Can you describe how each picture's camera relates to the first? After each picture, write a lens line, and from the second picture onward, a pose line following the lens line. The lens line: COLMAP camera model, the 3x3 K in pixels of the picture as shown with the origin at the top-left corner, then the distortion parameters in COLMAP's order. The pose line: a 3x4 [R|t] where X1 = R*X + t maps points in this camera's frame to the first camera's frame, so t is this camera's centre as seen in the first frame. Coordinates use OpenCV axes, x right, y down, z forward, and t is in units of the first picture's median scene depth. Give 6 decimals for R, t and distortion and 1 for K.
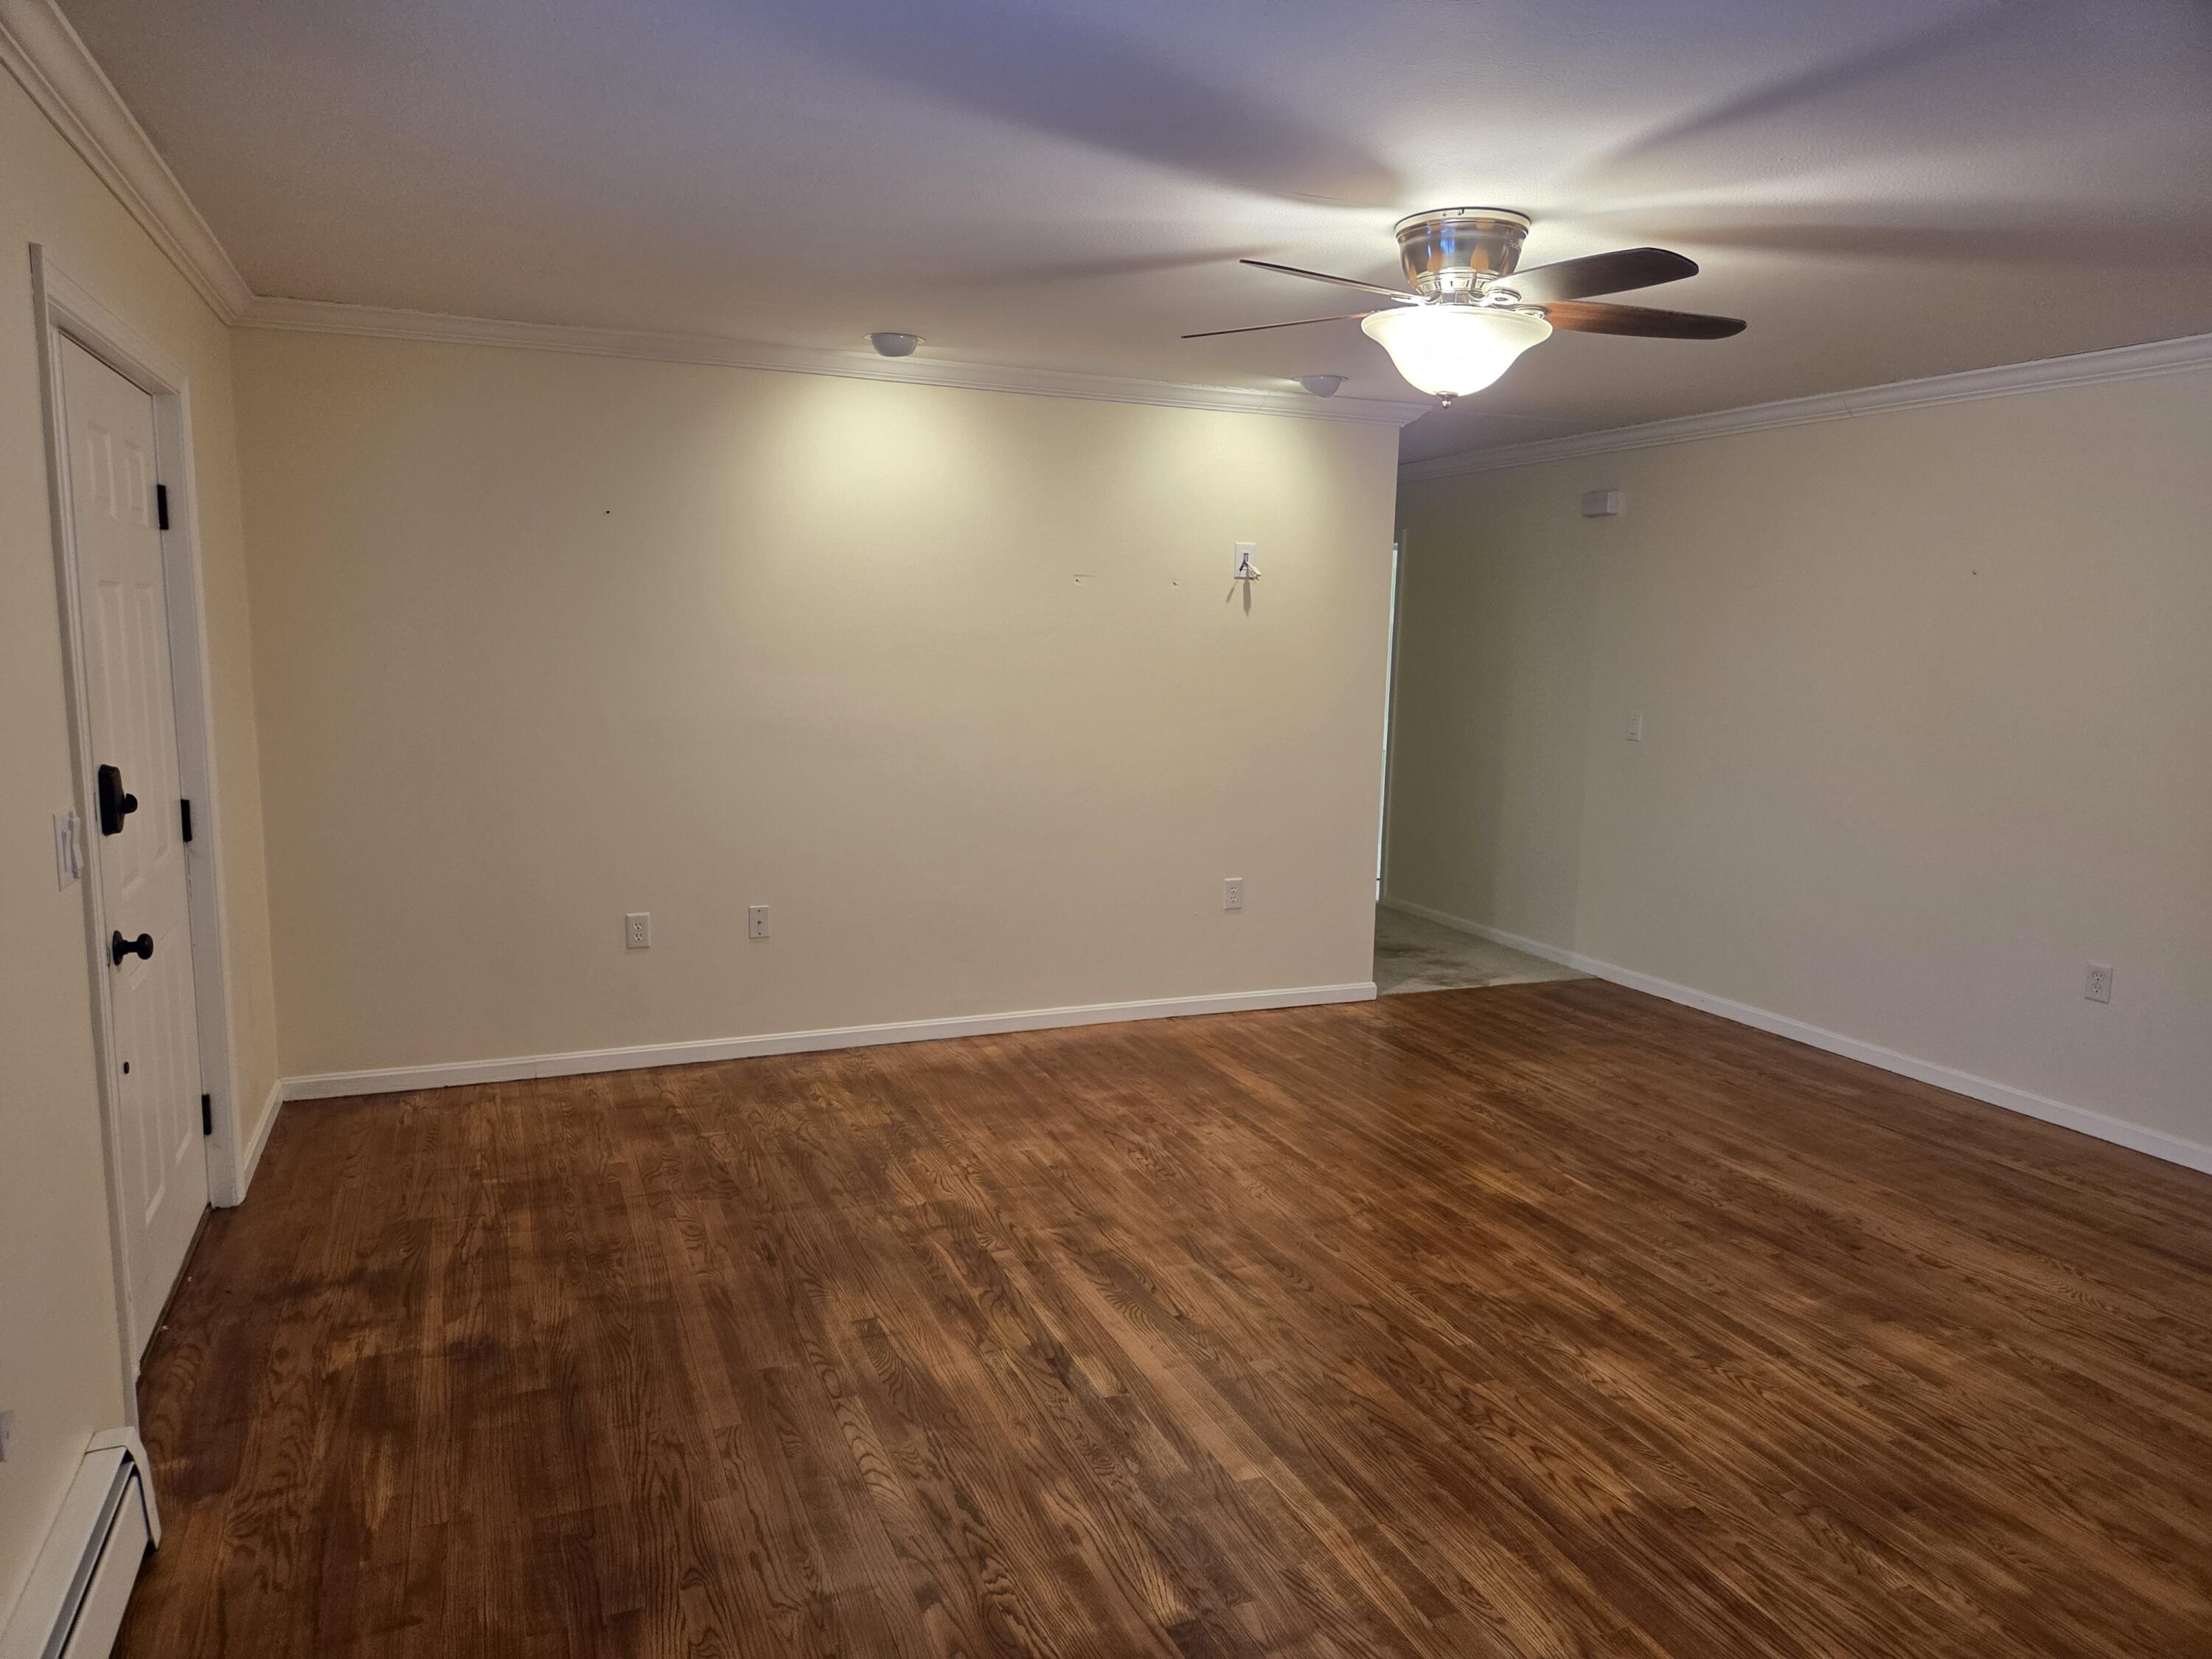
lens RADIAL K [[1464.2, 0, 1107.2], [0, 1464.2, 836.8], [0, 0, 1]] dist [0.068721, -0.061982]
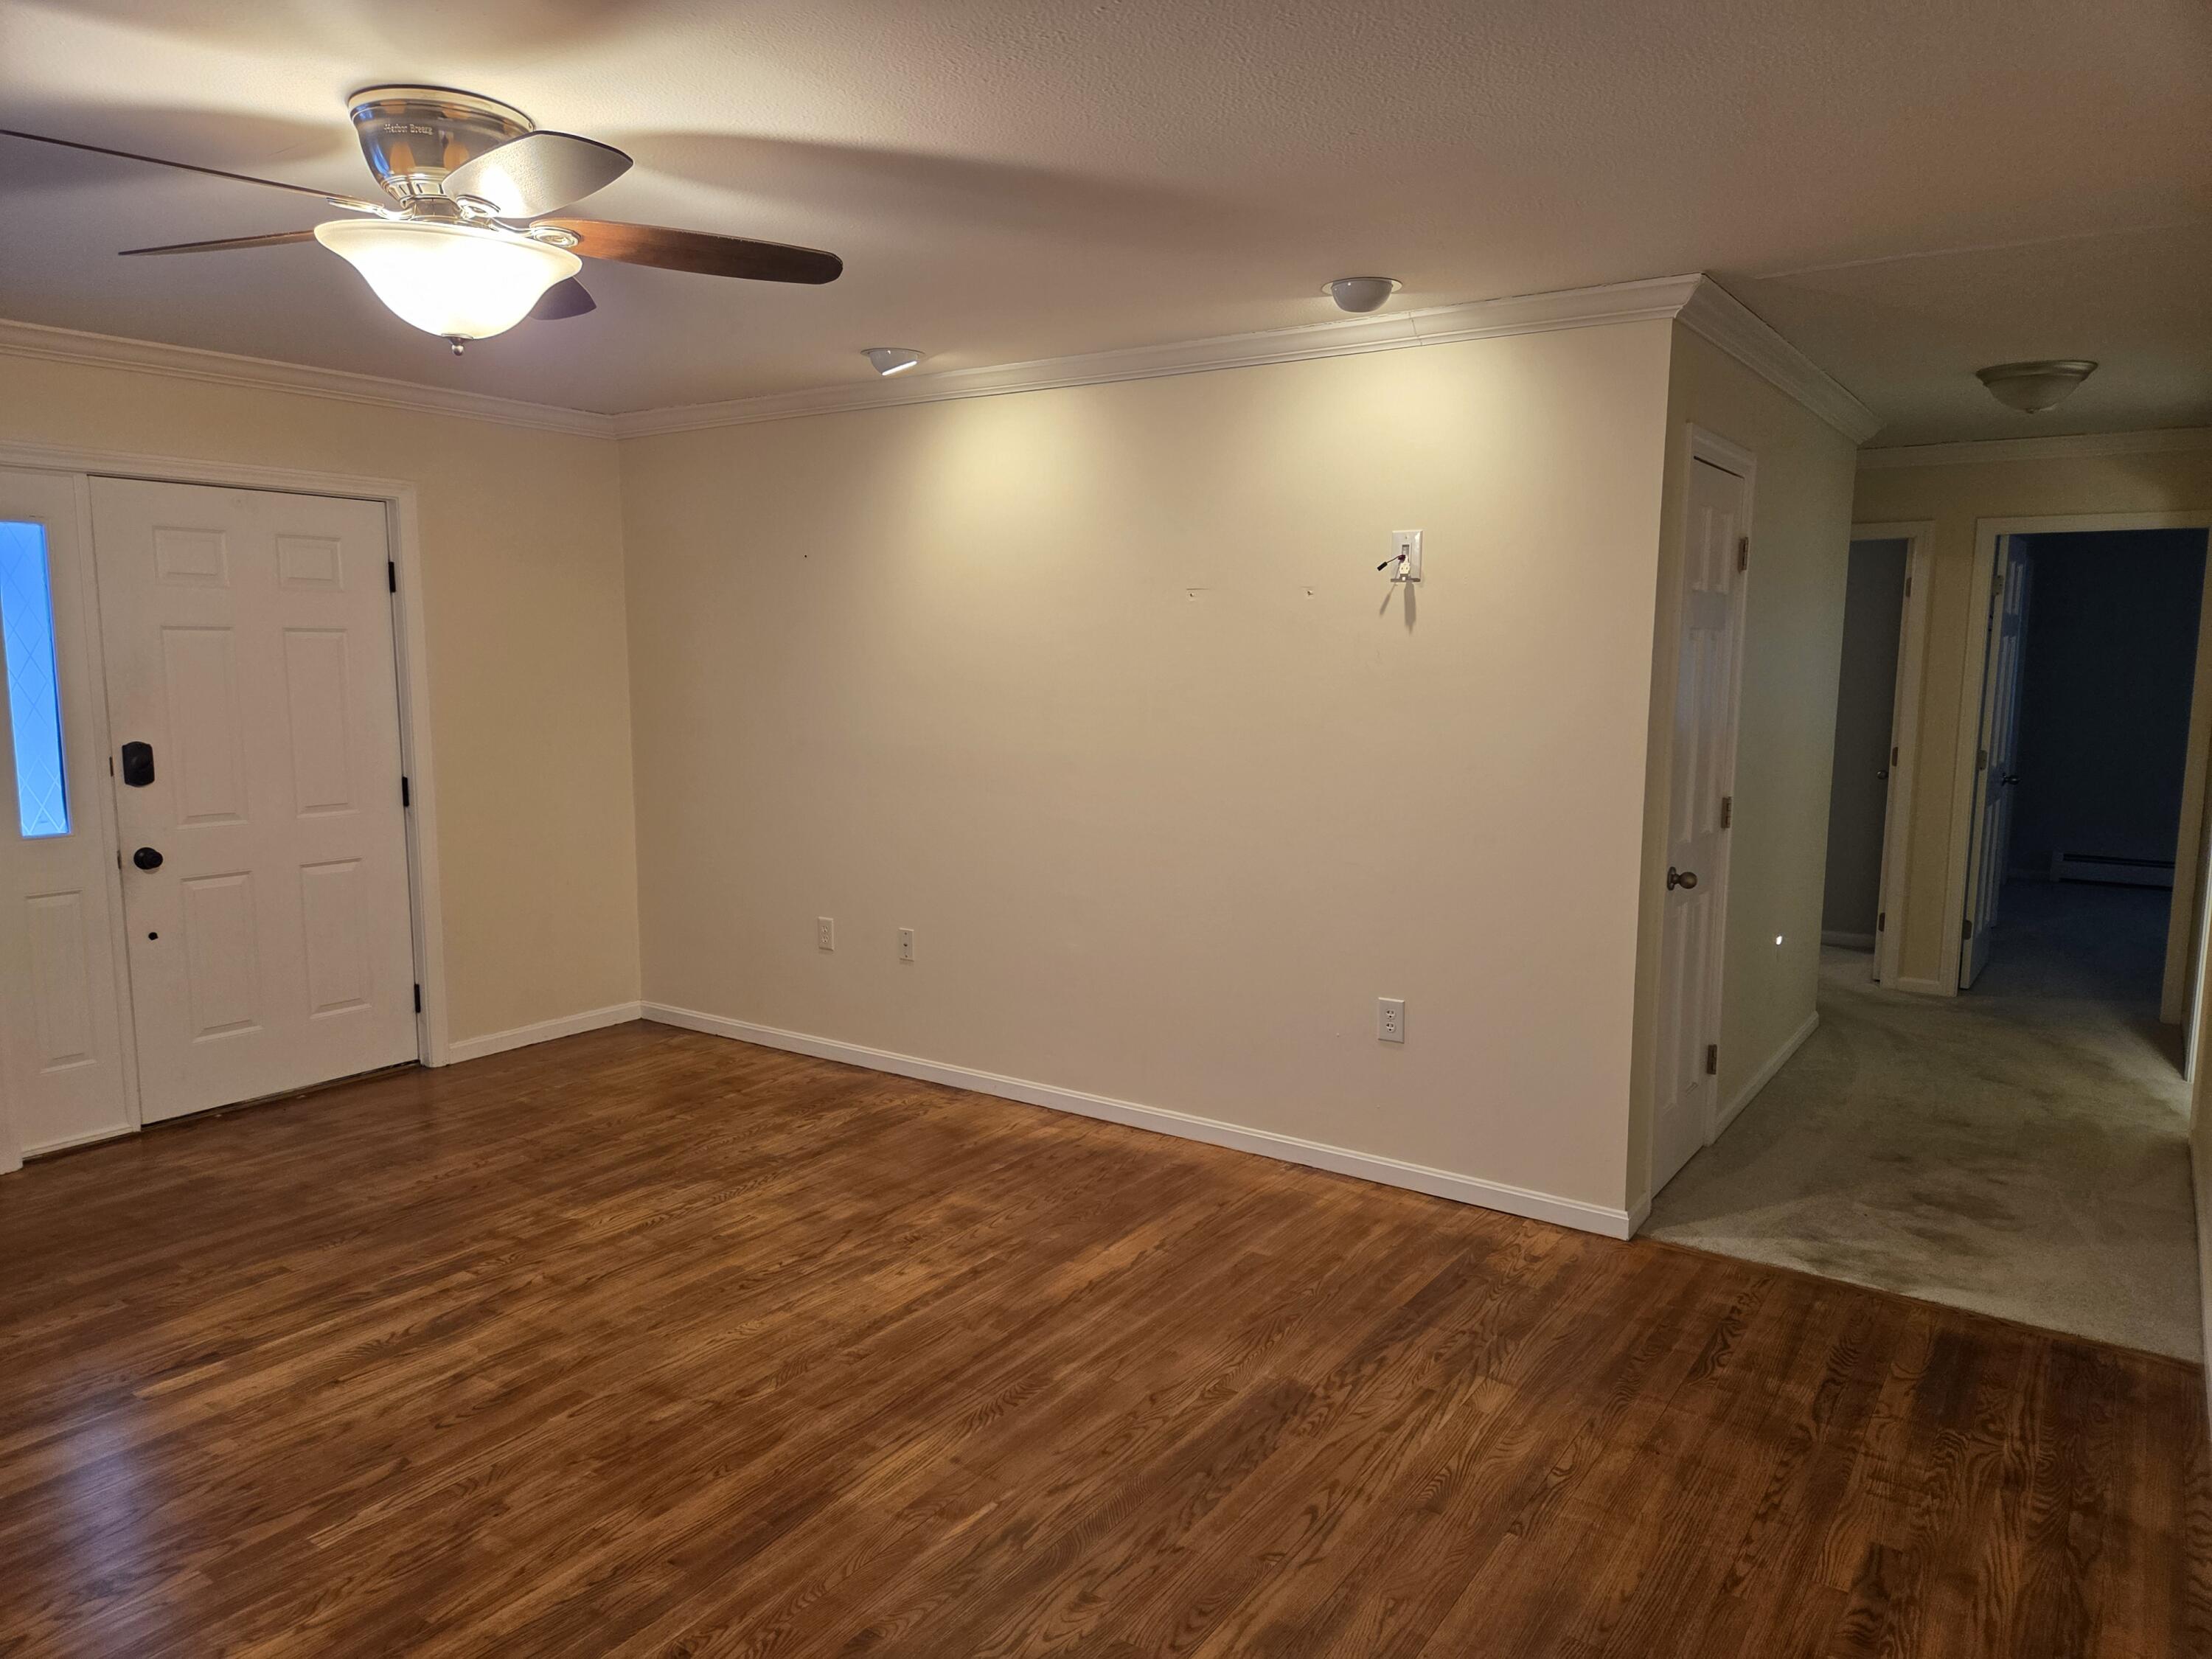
lens RADIAL K [[1464.2, 0, 1107.2], [0, 1464.2, 836.8], [0, 0, 1]] dist [0.068721, -0.061982]
pose [[0.548842, 0.090175, -0.831048, 0.842388], [-0.113712, 0.992977, 0.032648, -0.081236], [0.828156, 0.076582, 0.555242, 0.672784]]
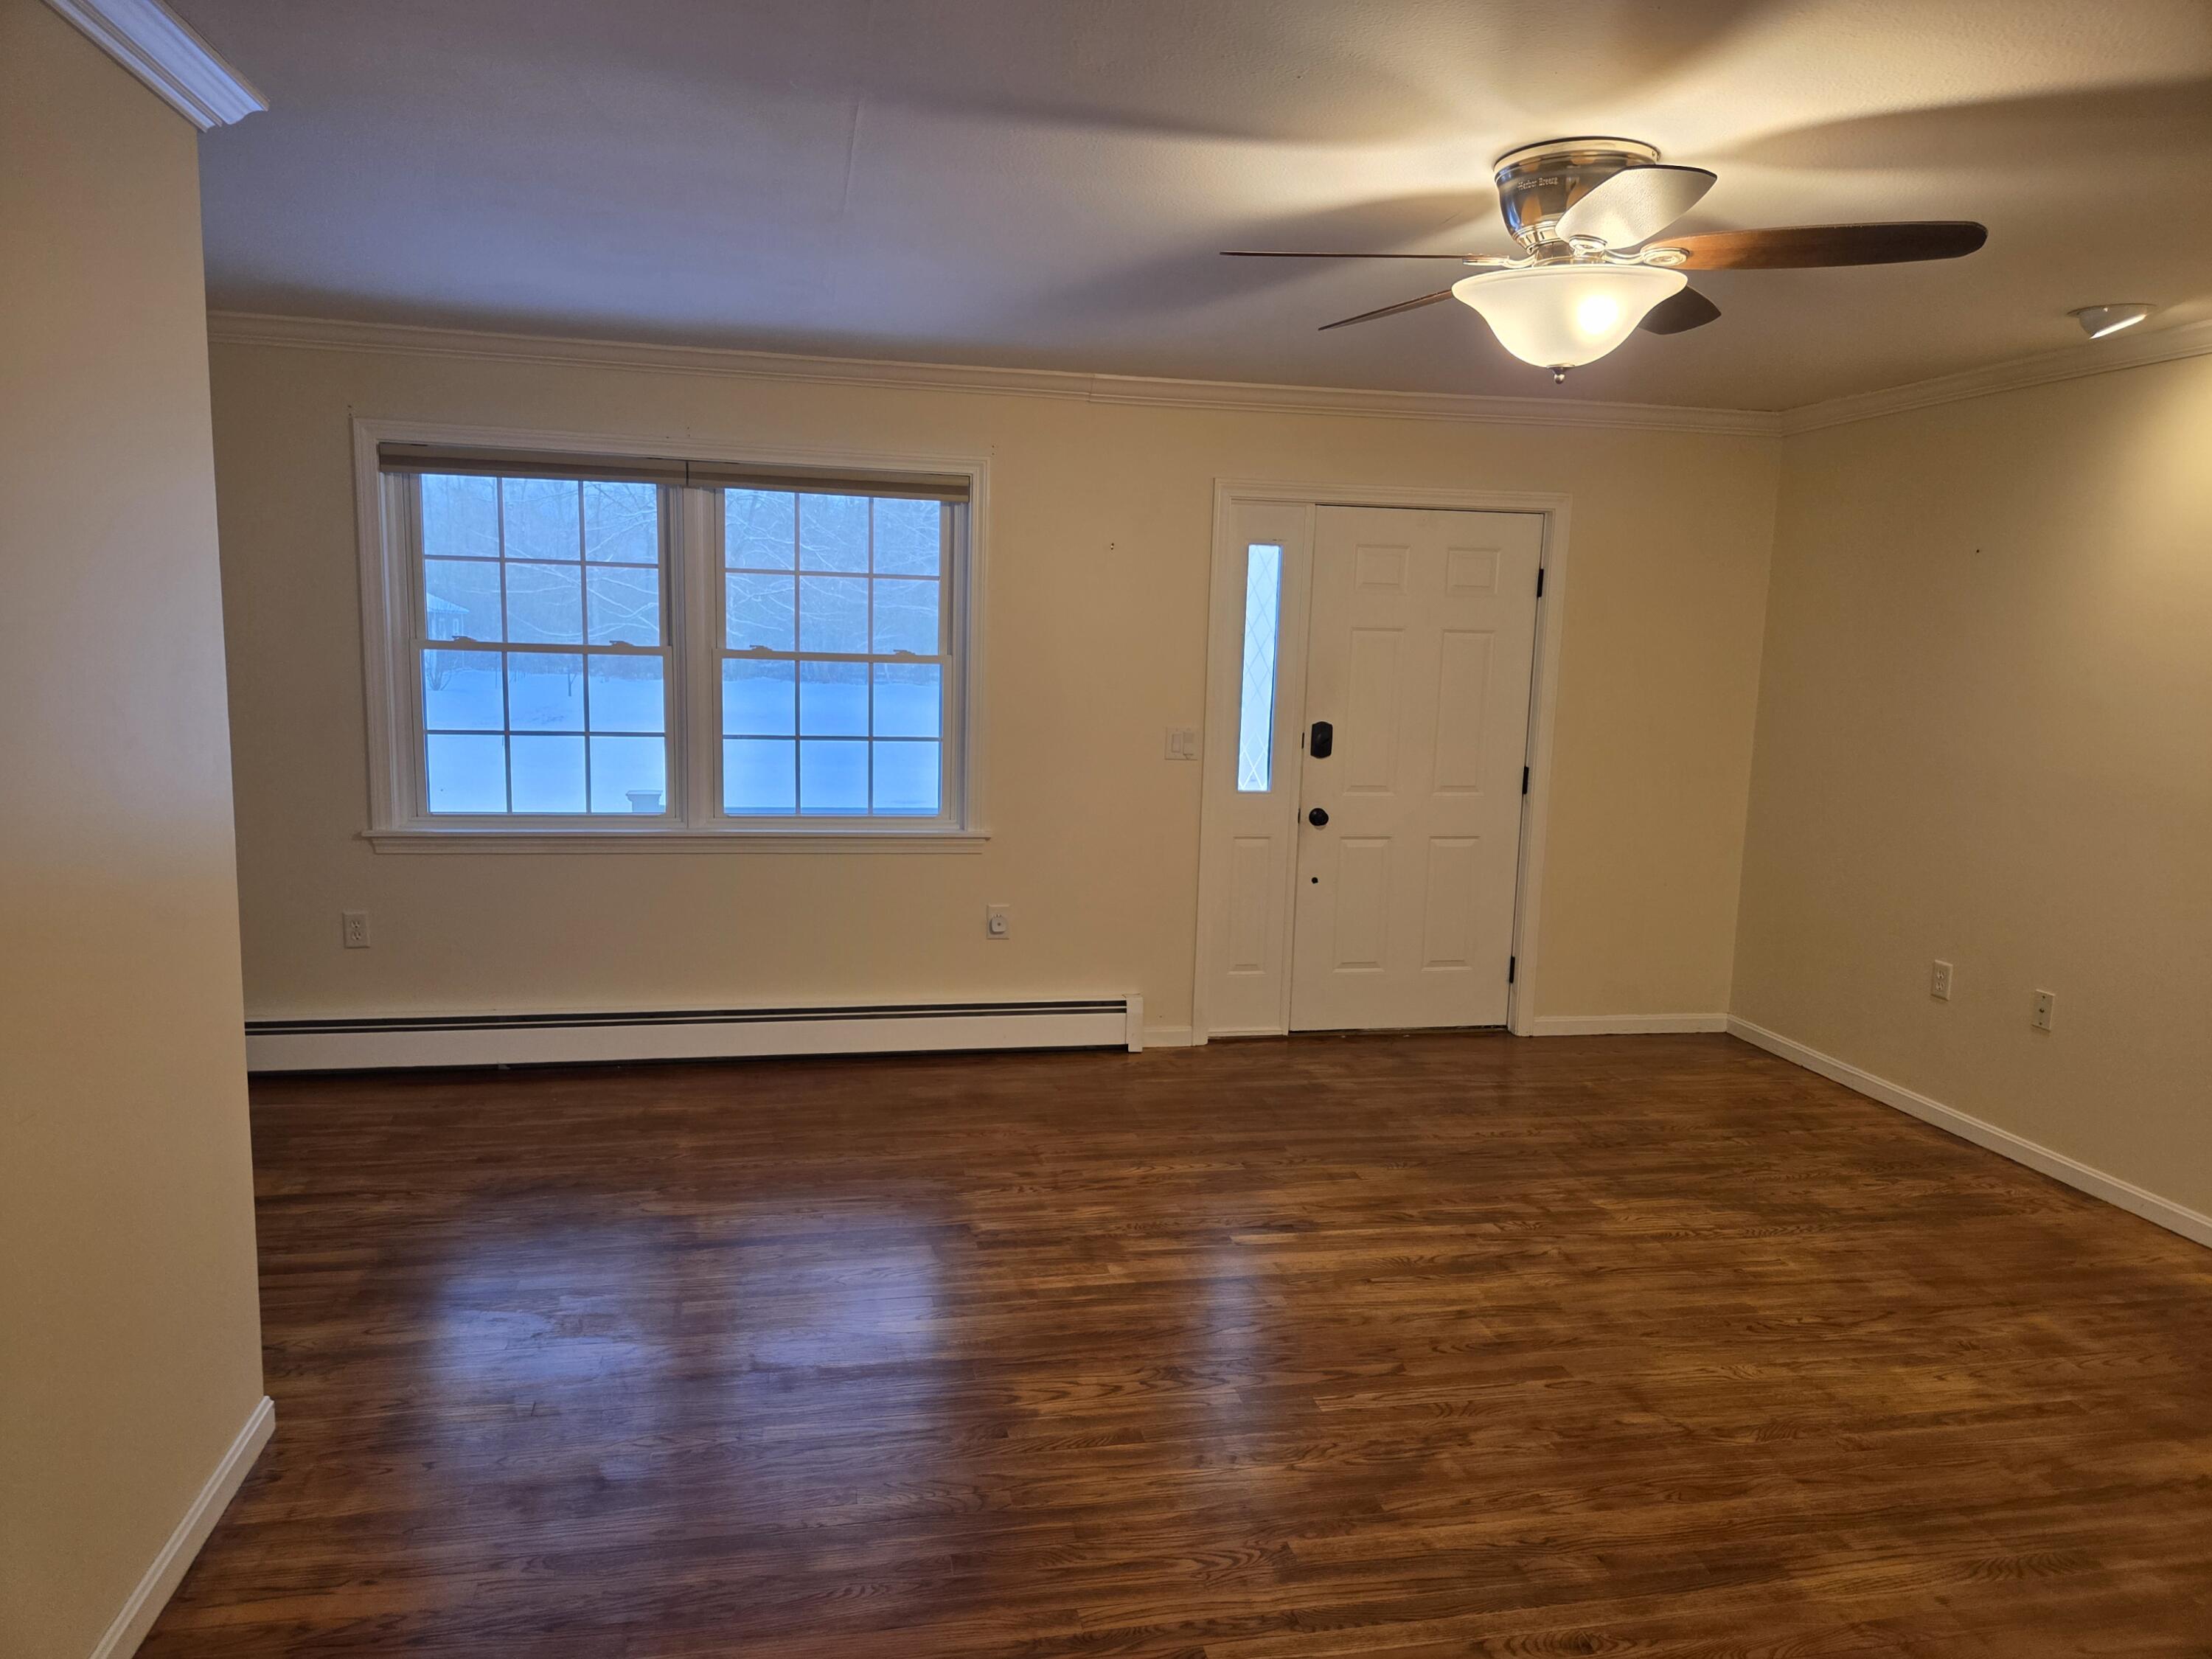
lens RADIAL K [[1464.2, 0, 1107.2], [0, 1464.2, 836.8], [0, 0, 1]] dist [0.068721, -0.061982]
pose [[-0.180824, 0.116724, -0.976564, 0.871952], [-0.171496, 0.973979, 0.148170, -0.095258], [0.968448, 0.194270, -0.156101, 0.724244]]
